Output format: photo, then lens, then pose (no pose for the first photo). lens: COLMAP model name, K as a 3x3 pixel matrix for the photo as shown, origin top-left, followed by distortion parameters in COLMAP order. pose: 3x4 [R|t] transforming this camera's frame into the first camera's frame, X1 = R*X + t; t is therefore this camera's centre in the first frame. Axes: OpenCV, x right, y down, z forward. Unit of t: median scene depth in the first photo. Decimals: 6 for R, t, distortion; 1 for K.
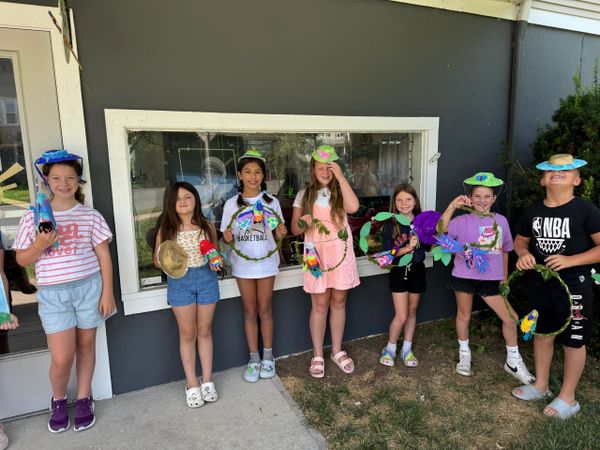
lens RADIAL K [[417.9, 0, 296.1], [0, 417.9, 228.1], [0, 0, 1]] dist [-0.008475, -0.004968]
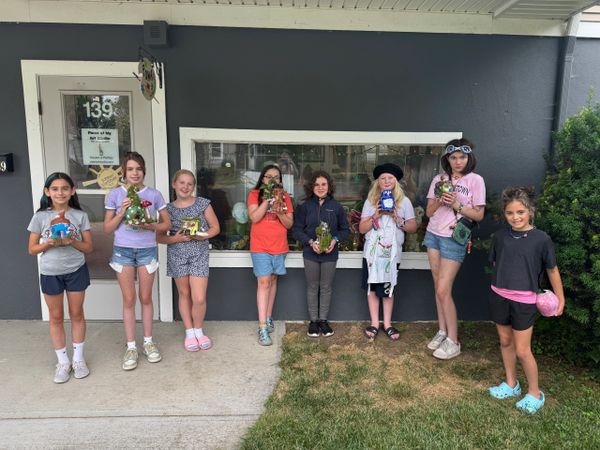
lens RADIAL K [[398.5, 0, 300.0], [0, 398.5, 225.0], [0, 0, 1]] dist [-0.003699, -0.001902]
pose [[0.926894, 0.091457, -0.364011, 0.456876], [-0.095714, 0.995388, 0.006368, 0.014818], [0.362915, 0.028939, 0.931373, -0.158937]]
